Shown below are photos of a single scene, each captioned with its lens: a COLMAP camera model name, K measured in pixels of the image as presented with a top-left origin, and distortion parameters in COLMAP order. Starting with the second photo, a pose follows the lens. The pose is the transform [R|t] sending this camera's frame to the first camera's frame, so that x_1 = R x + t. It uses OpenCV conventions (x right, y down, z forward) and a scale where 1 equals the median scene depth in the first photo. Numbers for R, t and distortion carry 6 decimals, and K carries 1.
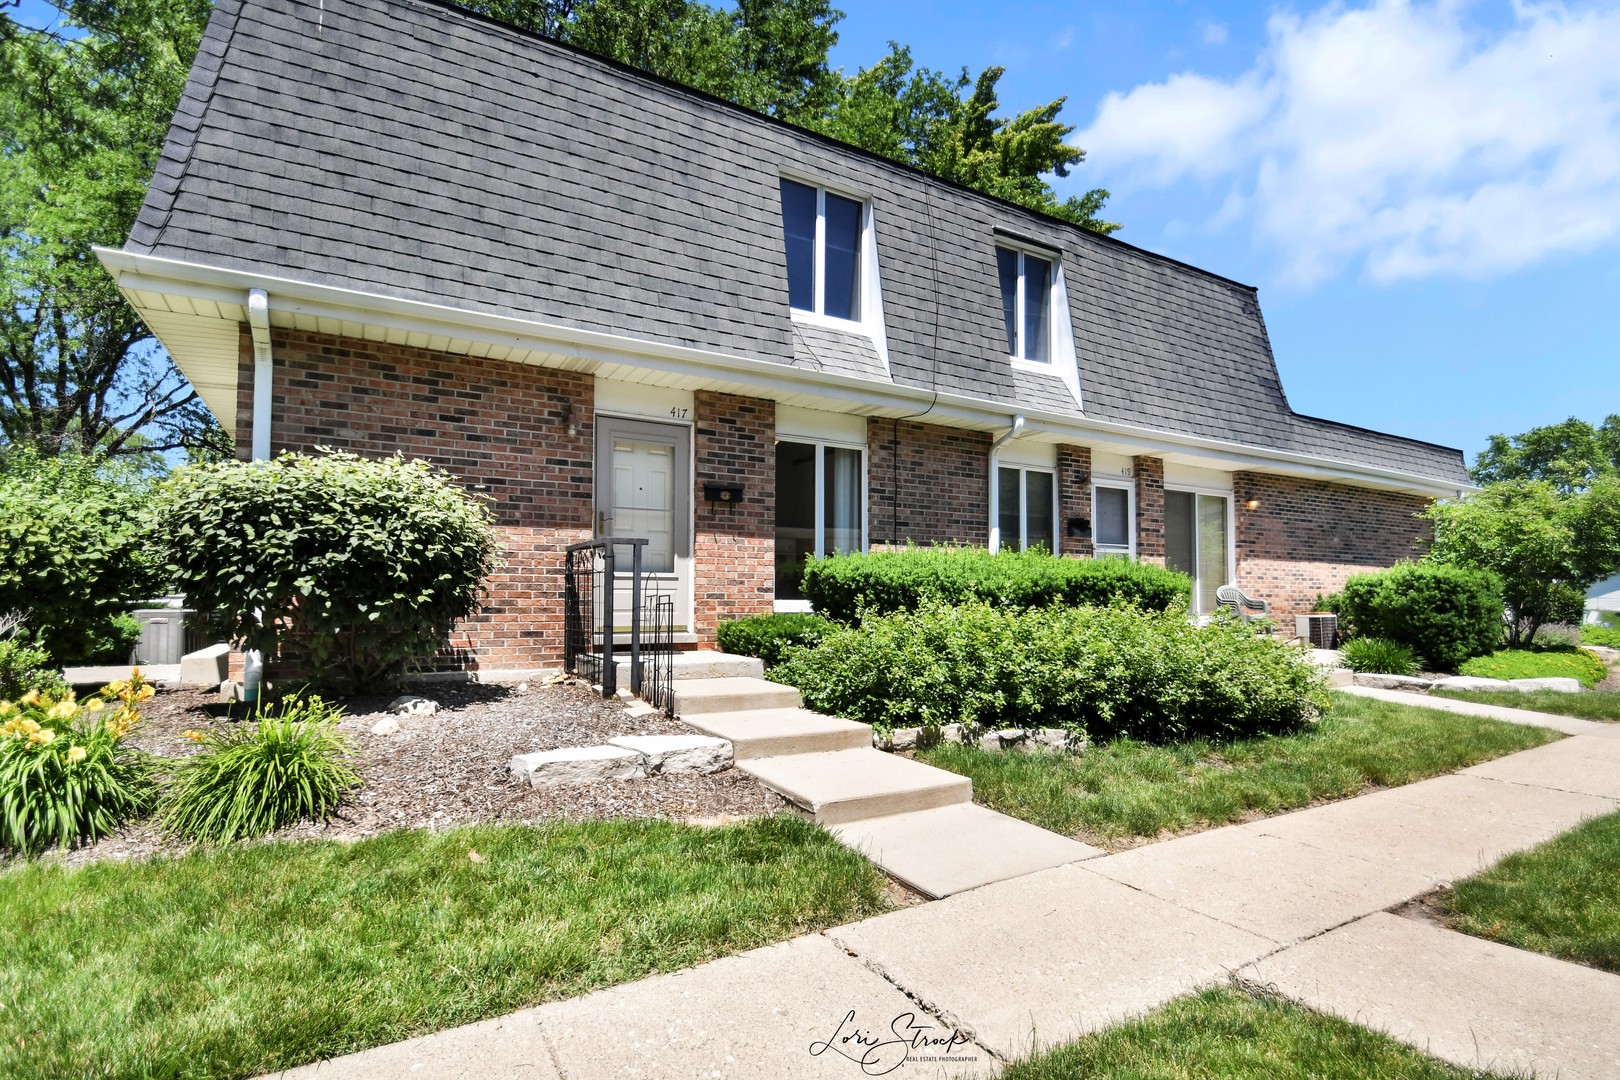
lens RADIAL K [[761.4, 0, 812.9], [0, 761.4, 571.4], [0, 0, 1]] dist [0.013759, -0.019196]
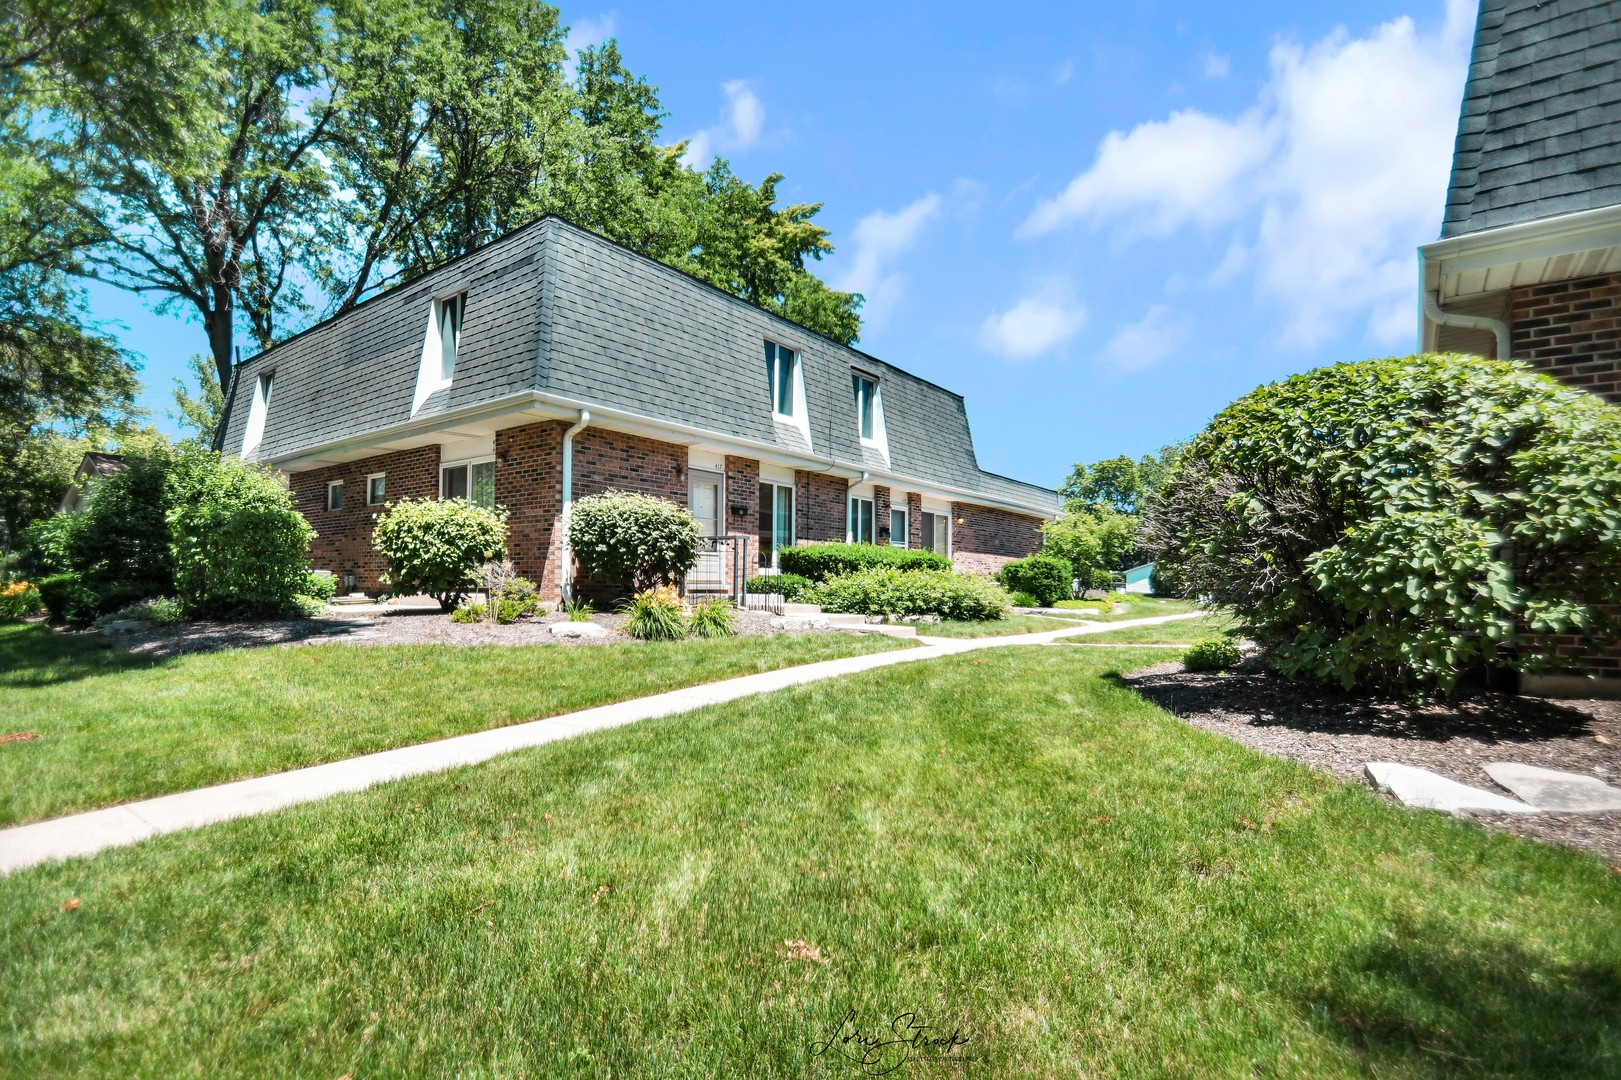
lens RADIAL K [[714.8, 0, 805.5], [0, 714.8, 567.0], [0, 0, 1]] dist [-0.000829, -0.000124]
pose [[0.931820, 0.014095, 0.362648, -0.491093], [-0.019595, 0.999742, 0.011492, 0.010321], [-0.362392, -0.017815, 0.931855, -0.571808]]
